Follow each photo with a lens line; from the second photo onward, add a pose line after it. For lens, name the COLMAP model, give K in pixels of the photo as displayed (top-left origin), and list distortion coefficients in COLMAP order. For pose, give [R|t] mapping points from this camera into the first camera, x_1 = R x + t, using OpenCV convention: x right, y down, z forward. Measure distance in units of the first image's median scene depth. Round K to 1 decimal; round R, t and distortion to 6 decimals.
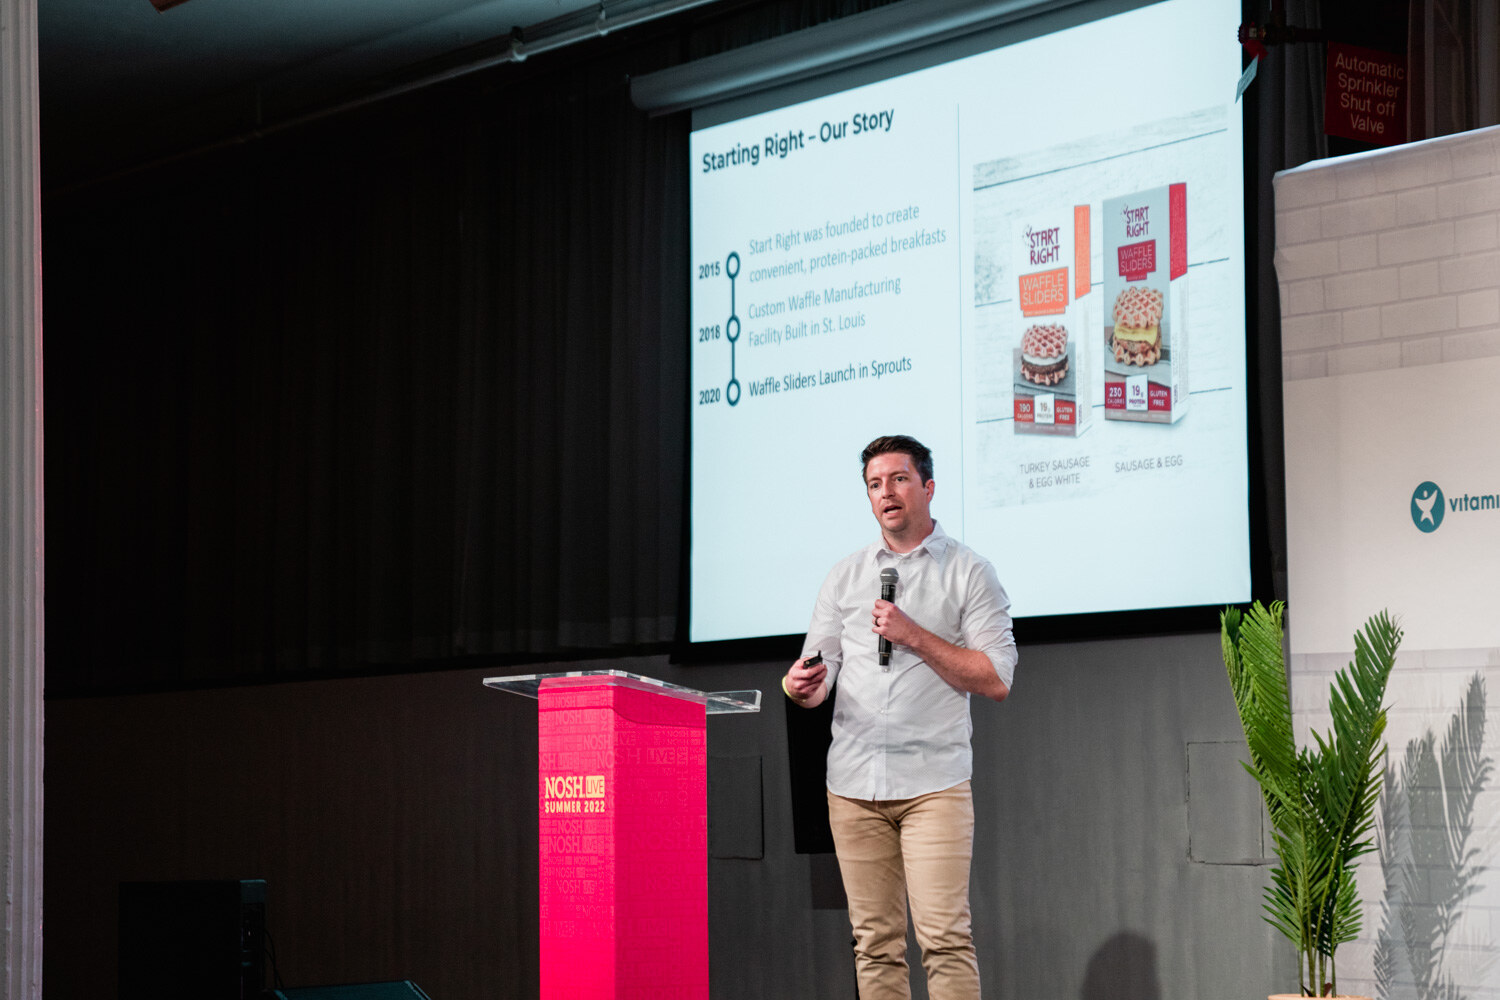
lens RADIAL K [[4241.6, 0, 686.0], [0, 4241.6, 519.7], [0, 0, 1]] dist [0.276550, 0.109339]
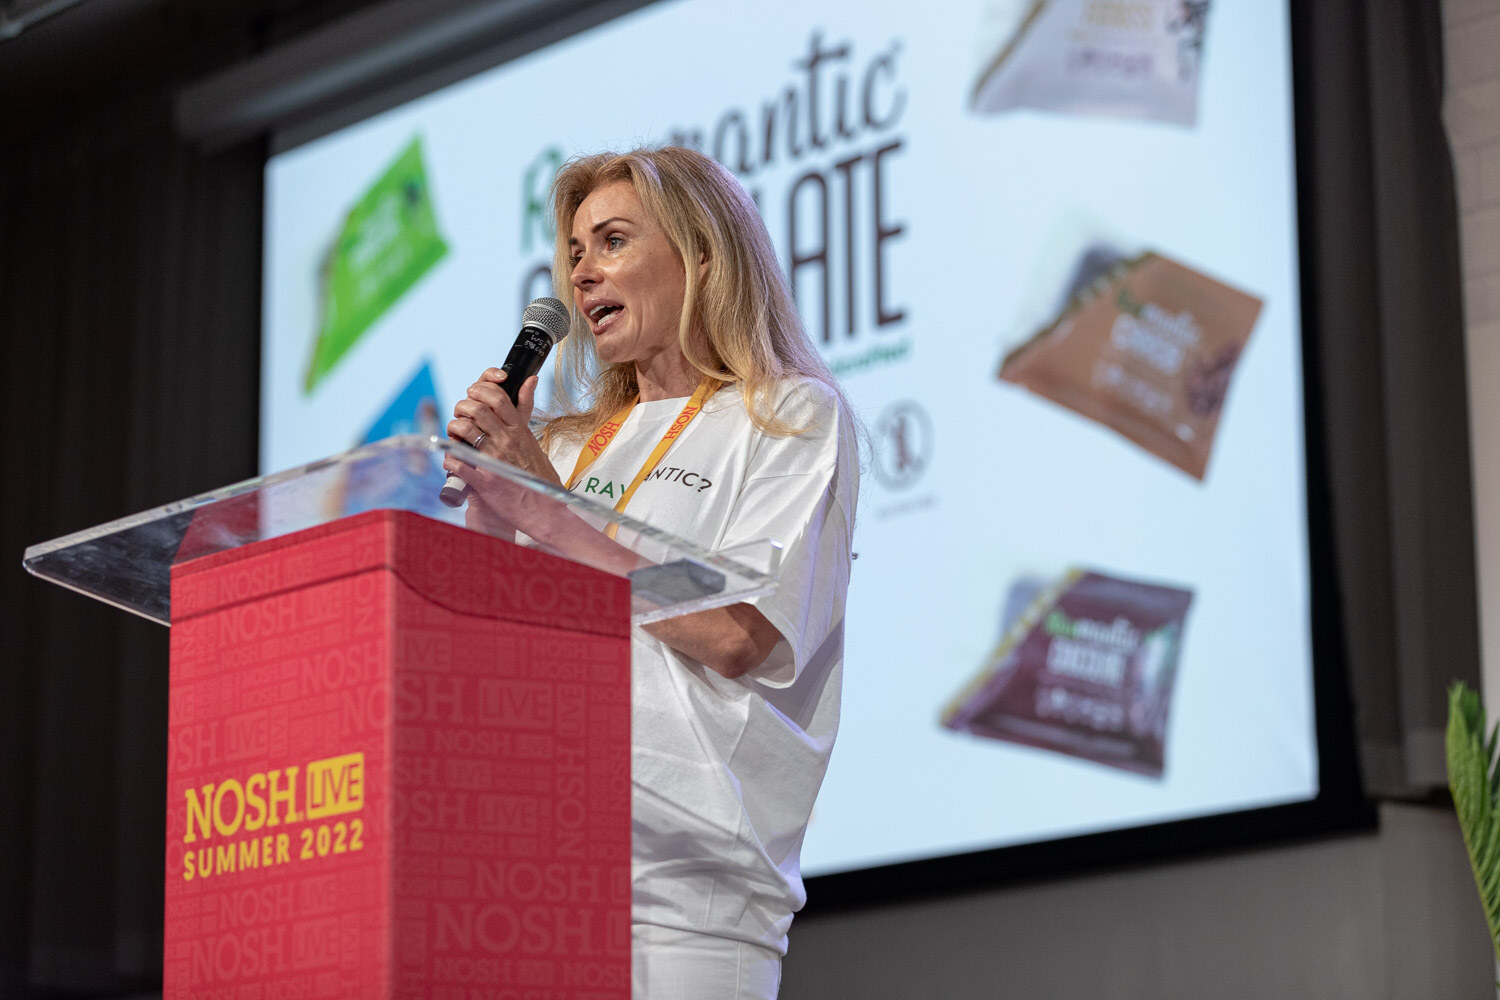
lens RADIAL K [[4474.7, 0, 750.0], [0, 4474.7, 500.0], [0, 0, 1]] dist [-0.000304, 0.486135]
pose [[0.988277, 0.032615, 0.149145, -0.043981], [-0.011214, 0.989783, -0.142140, 0.091749], [-0.152257, 0.138801, 0.978546, 0.595329]]
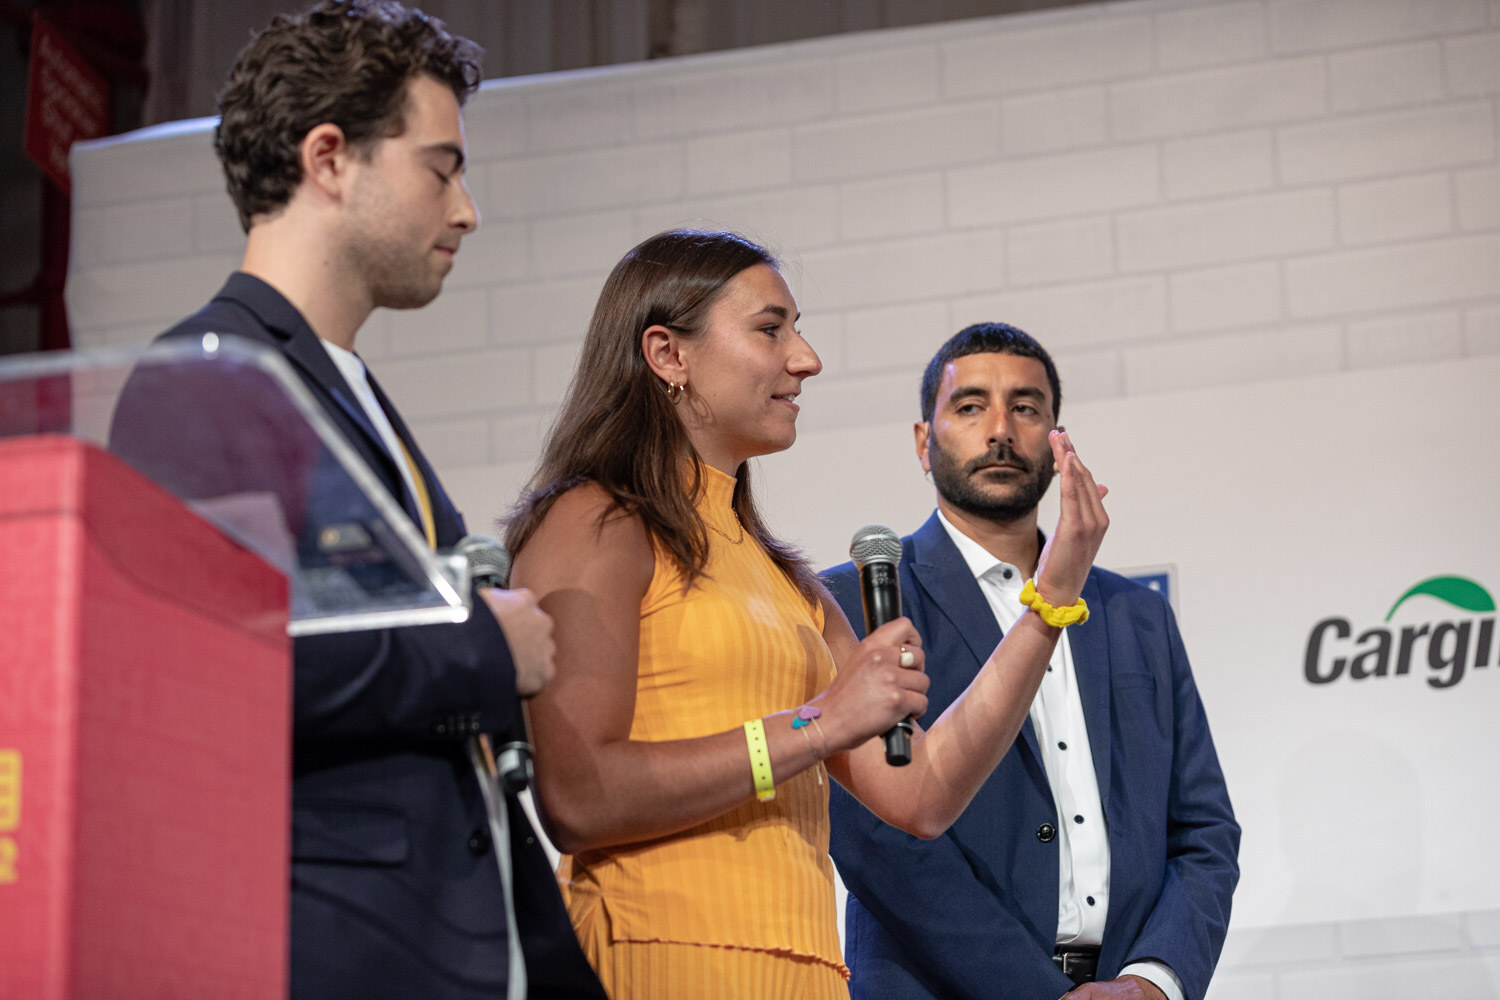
lens RADIAL K [[3750.5, 0, 750.0], [0, 3750.5, 500.0], [0, 0, 1]] dist [0.044974, -1.063370]
pose [[0.732782, 0.177219, 0.656981, -0.145611], [-0.028561, 0.972650, -0.230514, 0.097482], [-0.679864, 0.150152, 0.717802, 0.770949]]
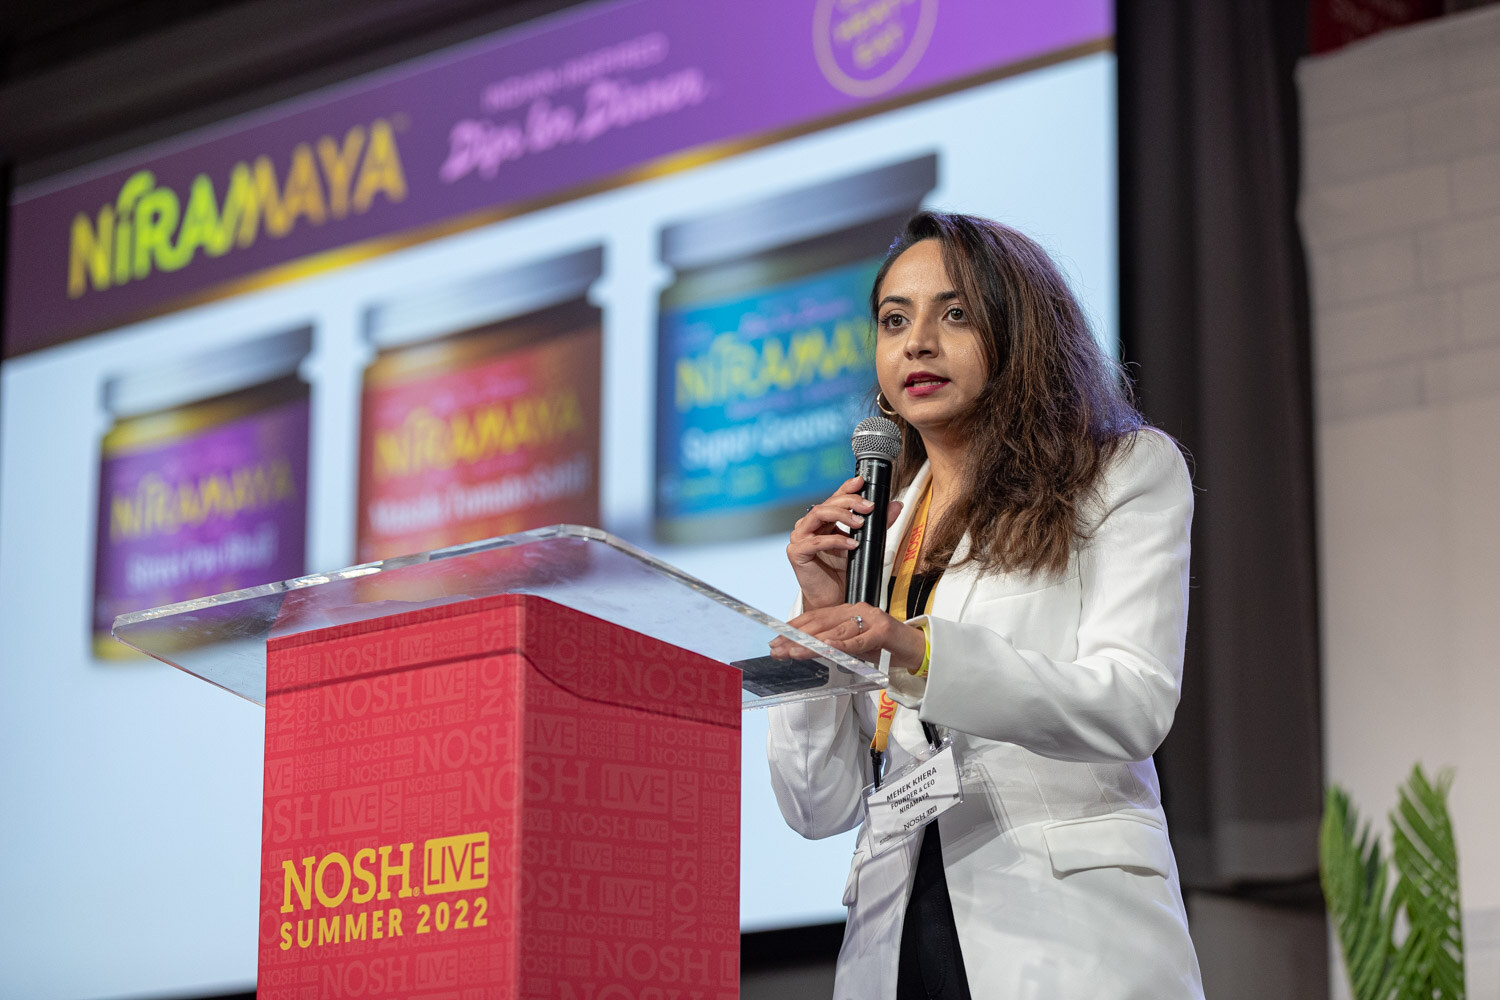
lens RADIAL K [[4694.4, 0, 750.0], [0, 4694.4, 500.0], [0, 0, 1]] dist [-0.045557, -0.606398]
pose [[0.966797, 0.071909, 0.245220, -0.099556], [-0.034312, 0.987431, -0.154280, 0.092963], [-0.253232, 0.140743, 0.957113, 0.575451]]
